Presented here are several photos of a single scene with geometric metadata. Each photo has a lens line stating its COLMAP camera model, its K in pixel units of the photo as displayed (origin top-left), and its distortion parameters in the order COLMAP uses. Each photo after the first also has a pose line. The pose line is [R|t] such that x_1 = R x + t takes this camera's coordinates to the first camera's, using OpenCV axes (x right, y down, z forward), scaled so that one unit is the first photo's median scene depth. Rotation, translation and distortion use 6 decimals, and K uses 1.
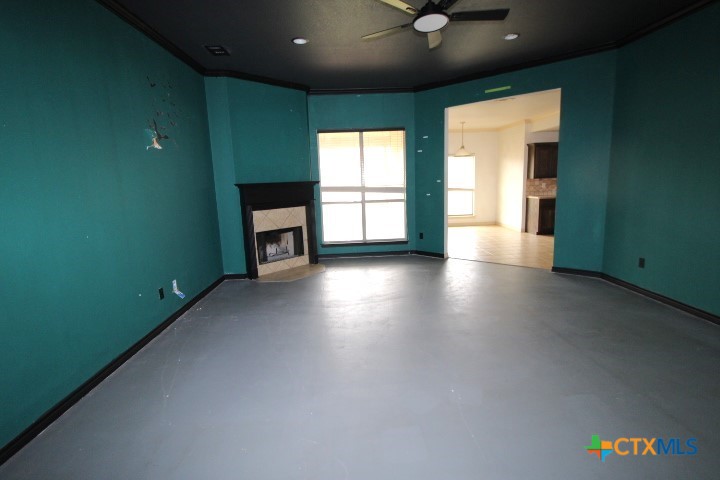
lens RADIAL K [[377.6, 0, 380.5], [0, 377.6, 248.2], [0, 0, 1]] dist [-0.000189, -0.001550]
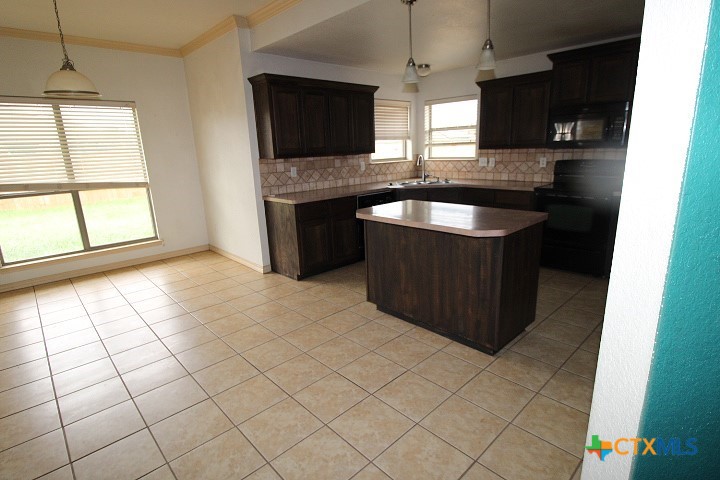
lens RADIAL K [[377.6, 0, 380.5], [0, 377.6, 248.2], [0, 0, 1]] dist [-0.000189, -0.001550]
pose [[0.796333, -0.135813, 0.589414, 0.207654], [0.125345, 0.990366, 0.058852, -0.078134], [-0.591728, 0.027014, 0.805685, 0.518028]]
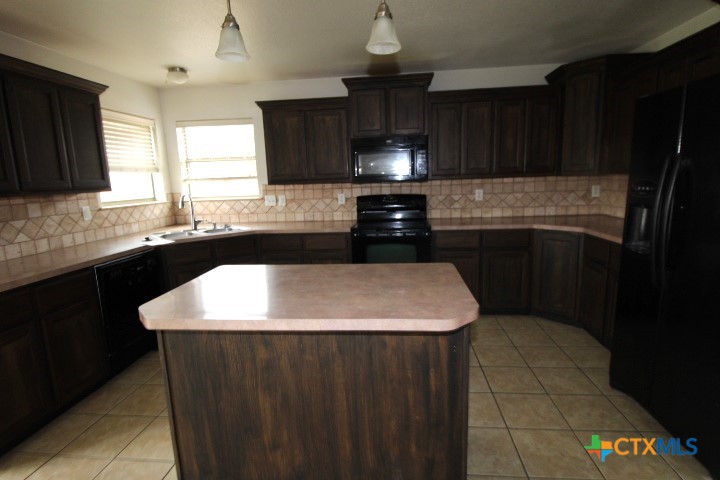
lens RADIAL K [[377.6, 0, 380.5], [0, 377.6, 248.2], [0, 0, 1]] dist [-0.000189, -0.001550]
pose [[0.236896, -0.139433, 0.961477, 0.264010], [0.229616, 0.969646, 0.084043, -0.105295], [-0.944011, 0.200862, 0.261721, 0.644609]]
